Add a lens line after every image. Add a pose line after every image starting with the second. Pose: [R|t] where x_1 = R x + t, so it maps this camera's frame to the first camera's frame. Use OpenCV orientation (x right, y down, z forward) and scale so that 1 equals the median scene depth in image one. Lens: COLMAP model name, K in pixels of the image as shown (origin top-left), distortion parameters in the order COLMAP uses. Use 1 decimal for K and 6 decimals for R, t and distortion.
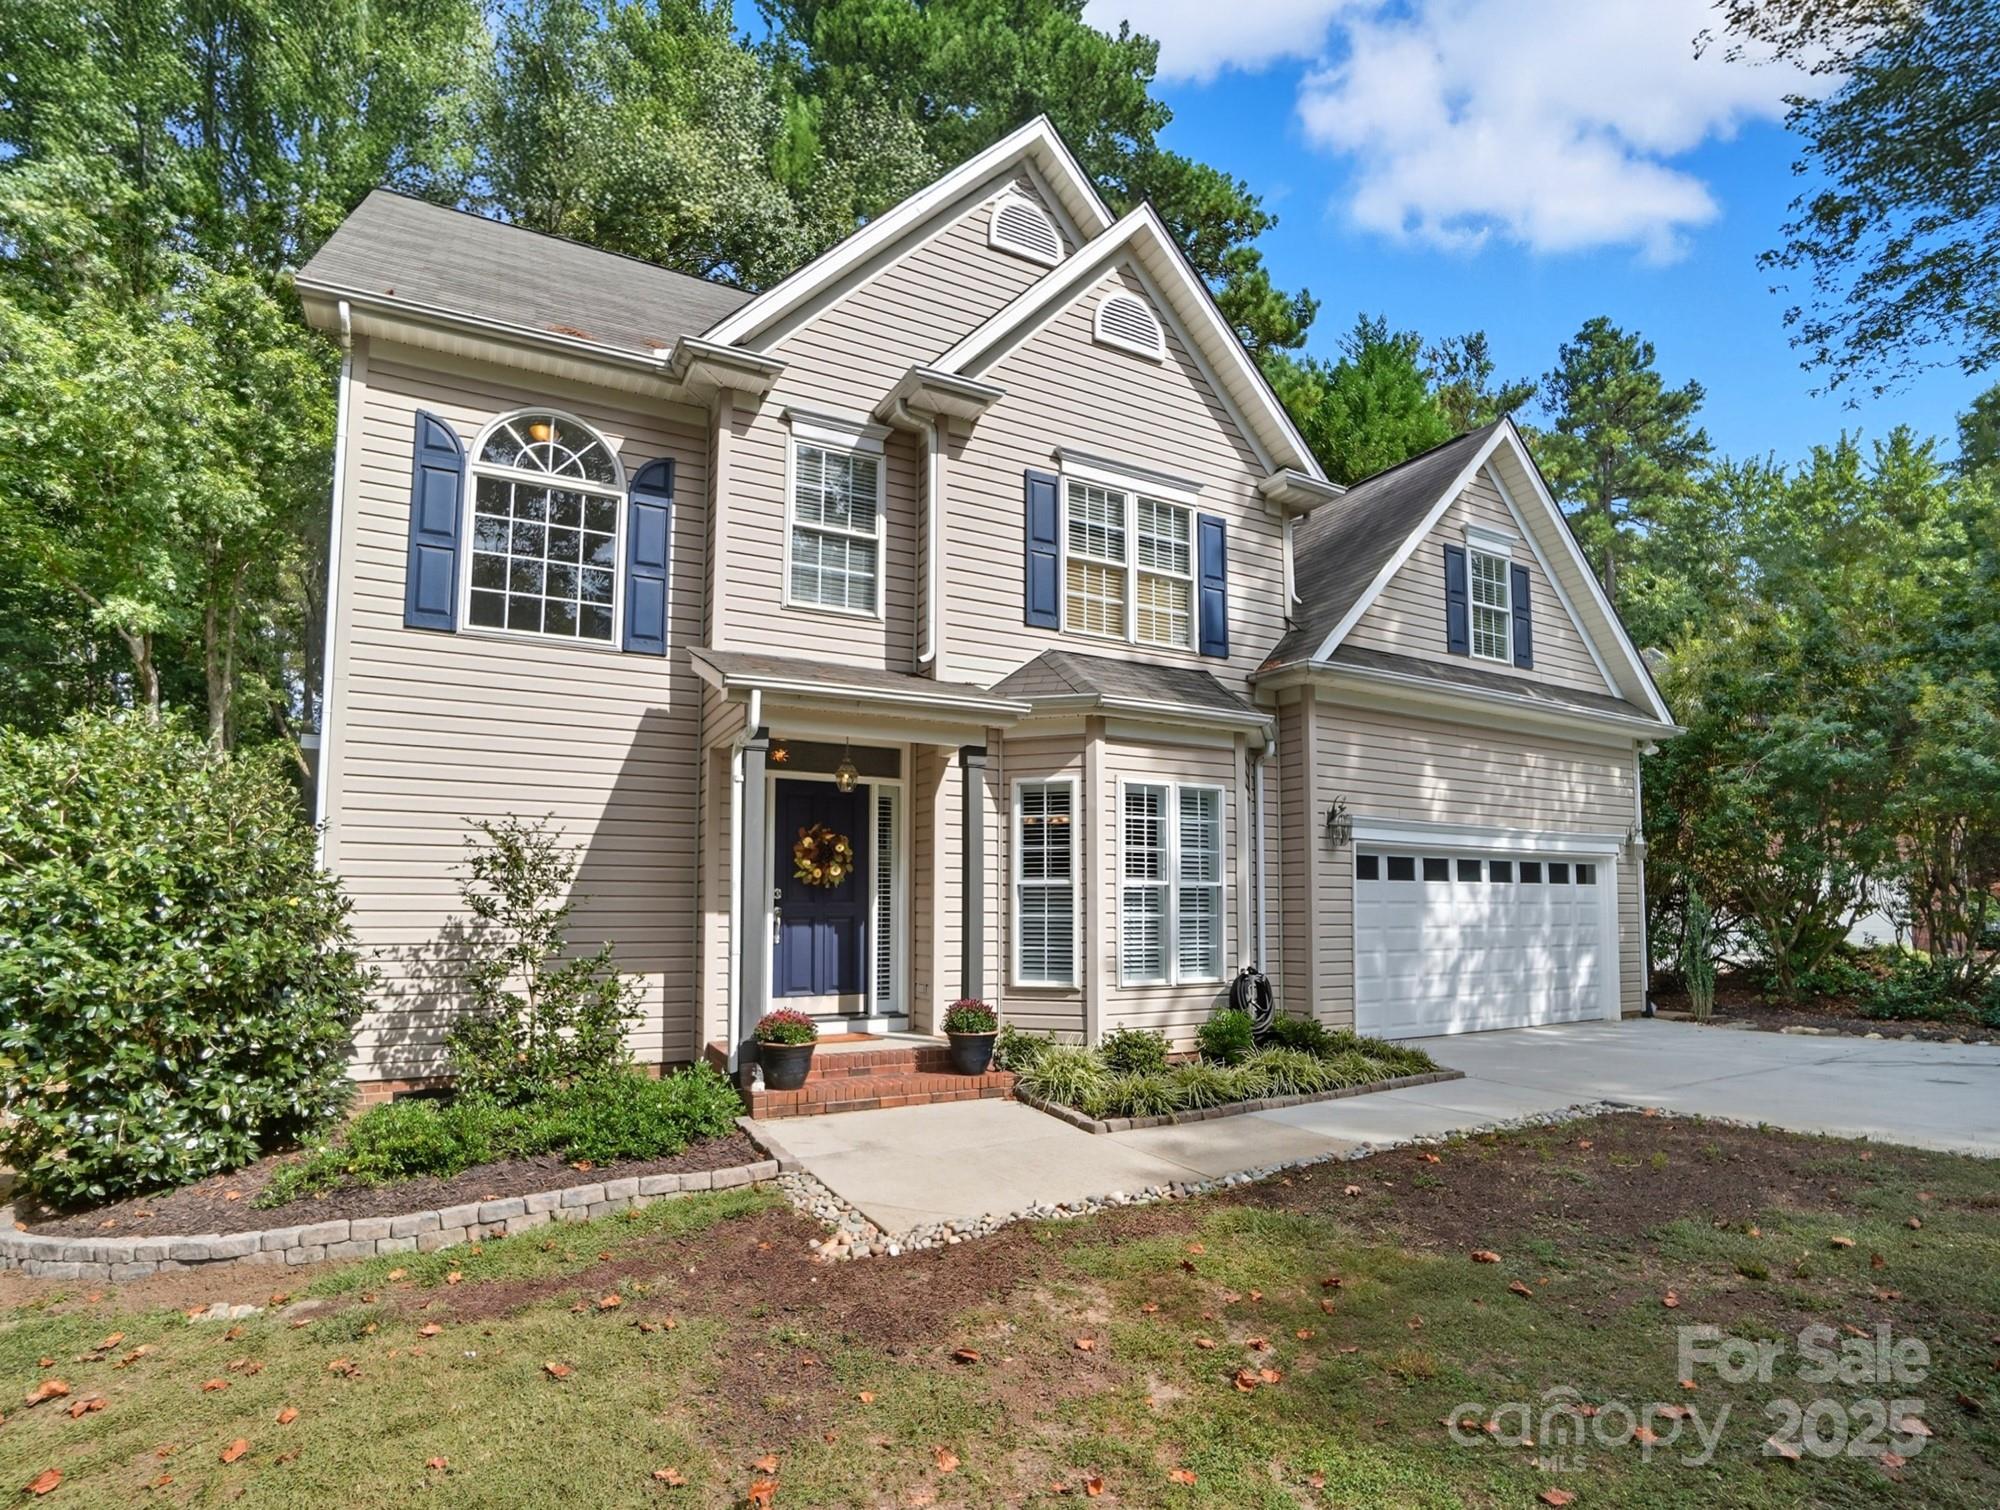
lens RADIAL K [[1304.8, 0, 1000.0], [0, 1304.8, 755.0], [0, 0, 1]] dist [-0.043244, -0.001217]
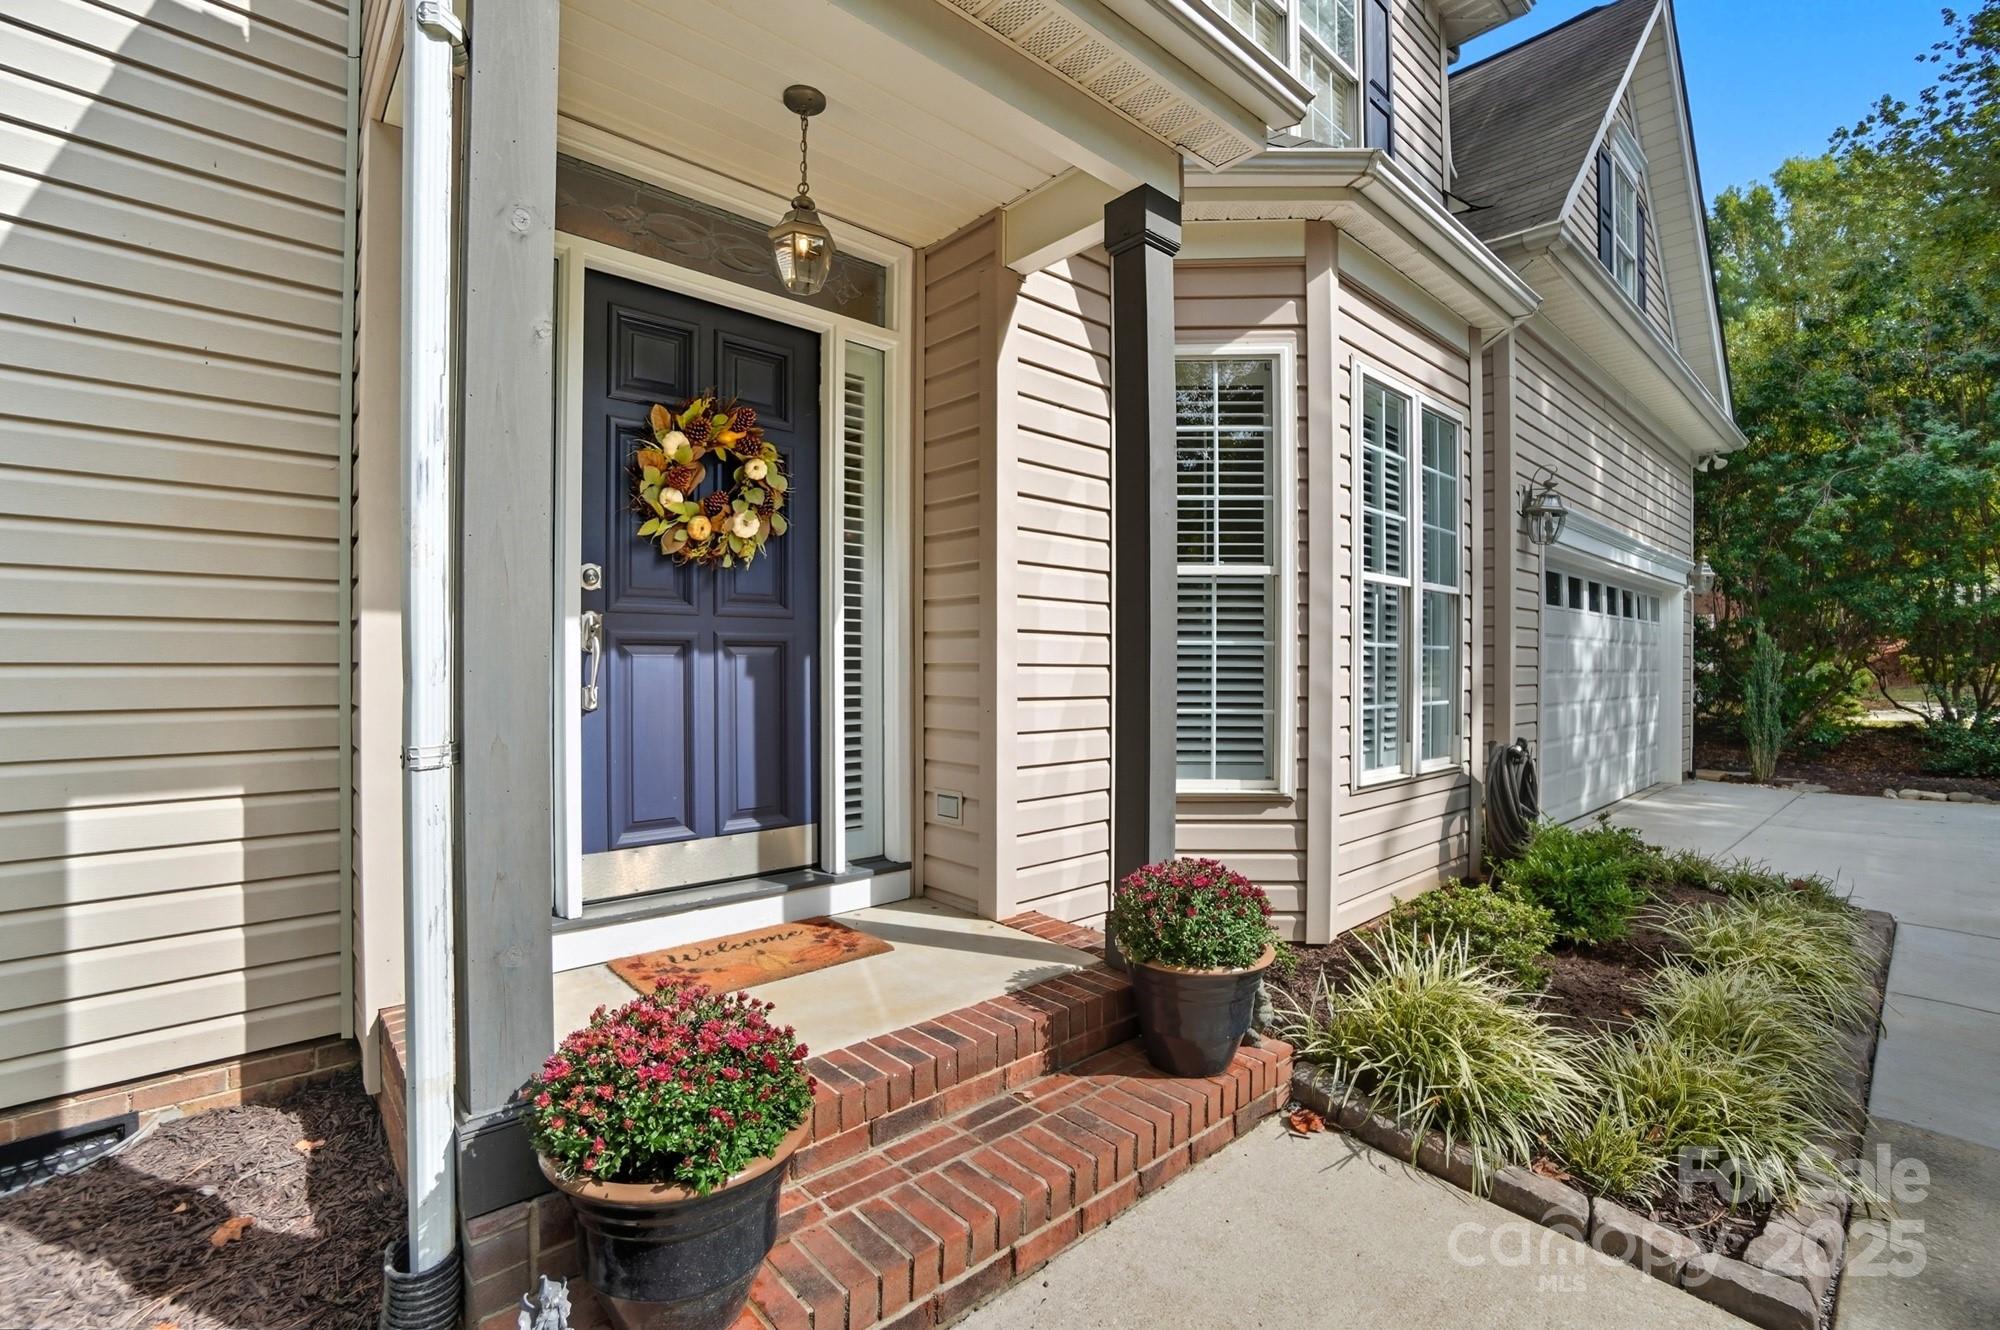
lens RADIAL K [[896.6, 0, 1007.5], [0, 896.6, 657.1], [0, 0, 1]] dist [-0.038366, -0.000400]
pose [[0.956170, 0.005827, 0.292756, -0.130134], [-0.037734, 0.993917, 0.103462, 0.097951], [-0.290372, -0.109974, 0.950573, 0.714104]]
